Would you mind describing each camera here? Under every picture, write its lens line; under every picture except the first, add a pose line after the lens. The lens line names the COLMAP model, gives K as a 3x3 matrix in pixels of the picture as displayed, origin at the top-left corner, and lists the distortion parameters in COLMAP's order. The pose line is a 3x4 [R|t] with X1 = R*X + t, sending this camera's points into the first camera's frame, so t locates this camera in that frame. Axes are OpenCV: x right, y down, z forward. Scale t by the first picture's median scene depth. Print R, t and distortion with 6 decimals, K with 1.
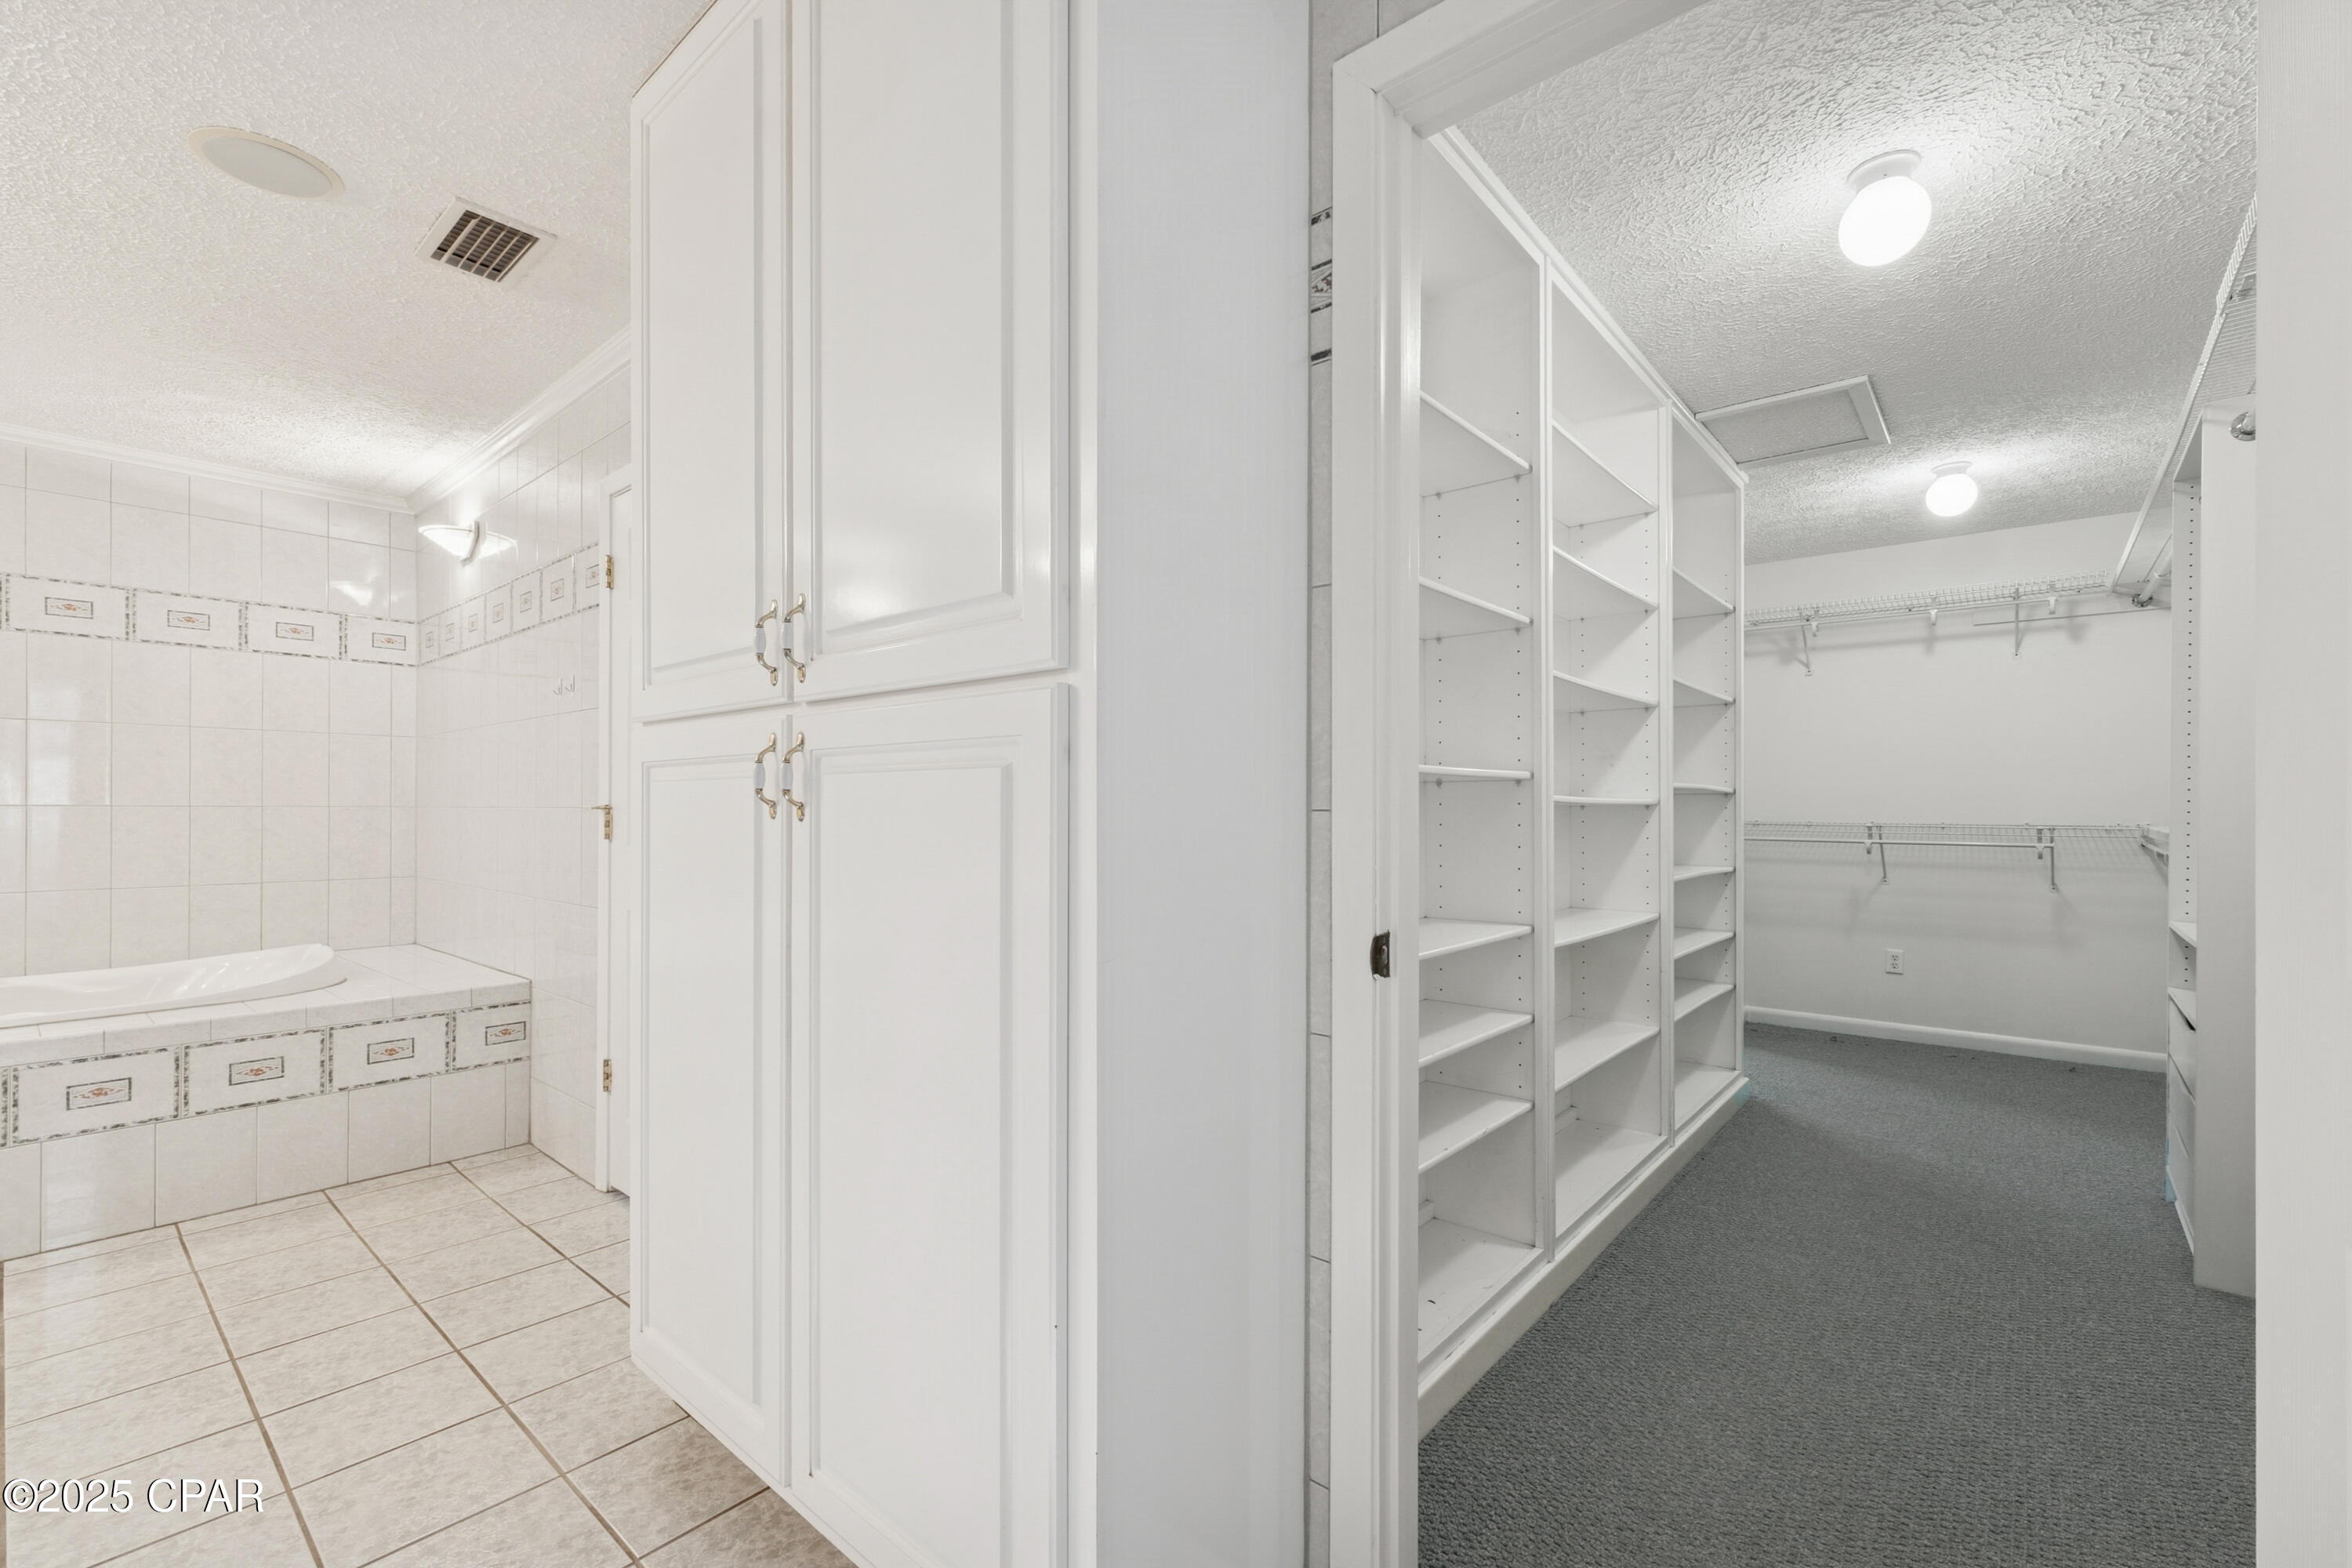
lens RADIAL K [[997.9, 0, 1181.2], [0, 997.9, 809.1], [0, 0, 1]] dist [0.004301, -0.000835]
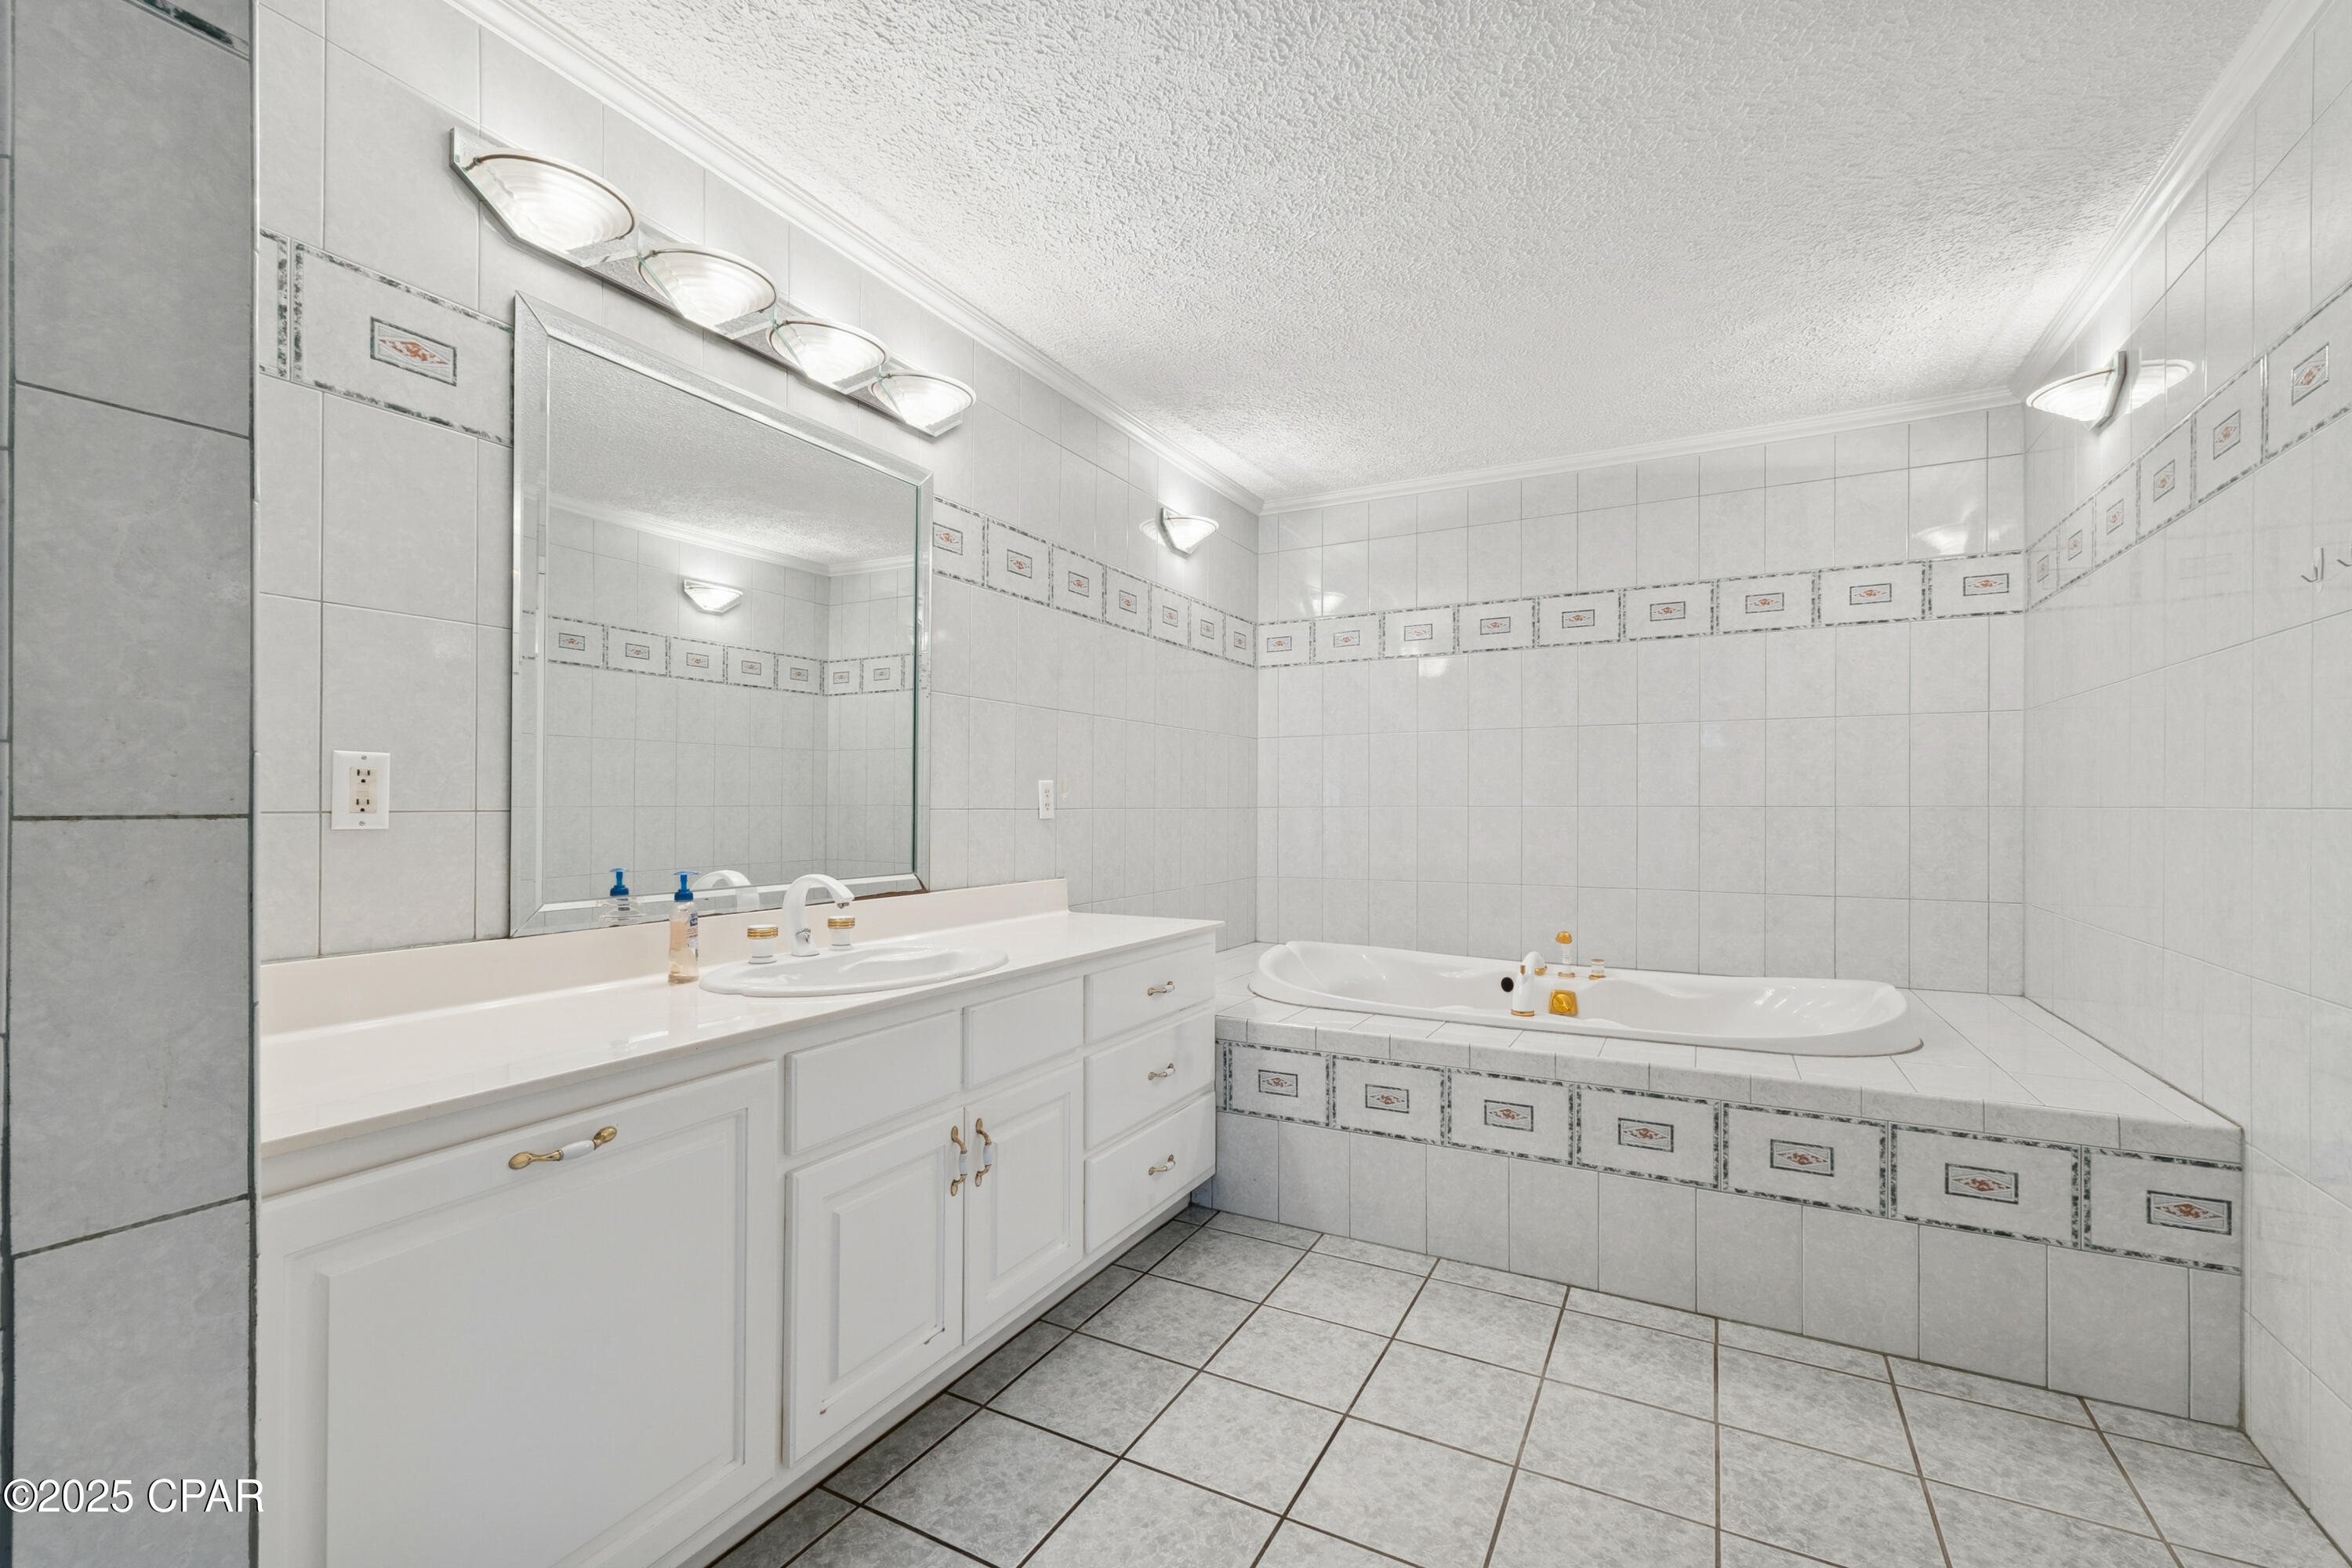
lens RADIAL K [[997.9, 0, 1179.0], [0, 997.9, 806.7], [0, 0, 1]] dist [0.004301, -0.000835]
pose [[0.211367, -0.002269, -0.977404, -0.244782], [0.000185, 0.999997, -0.002281, -0.000766], [0.977407, 0.000301, 0.211367, 0.327141]]
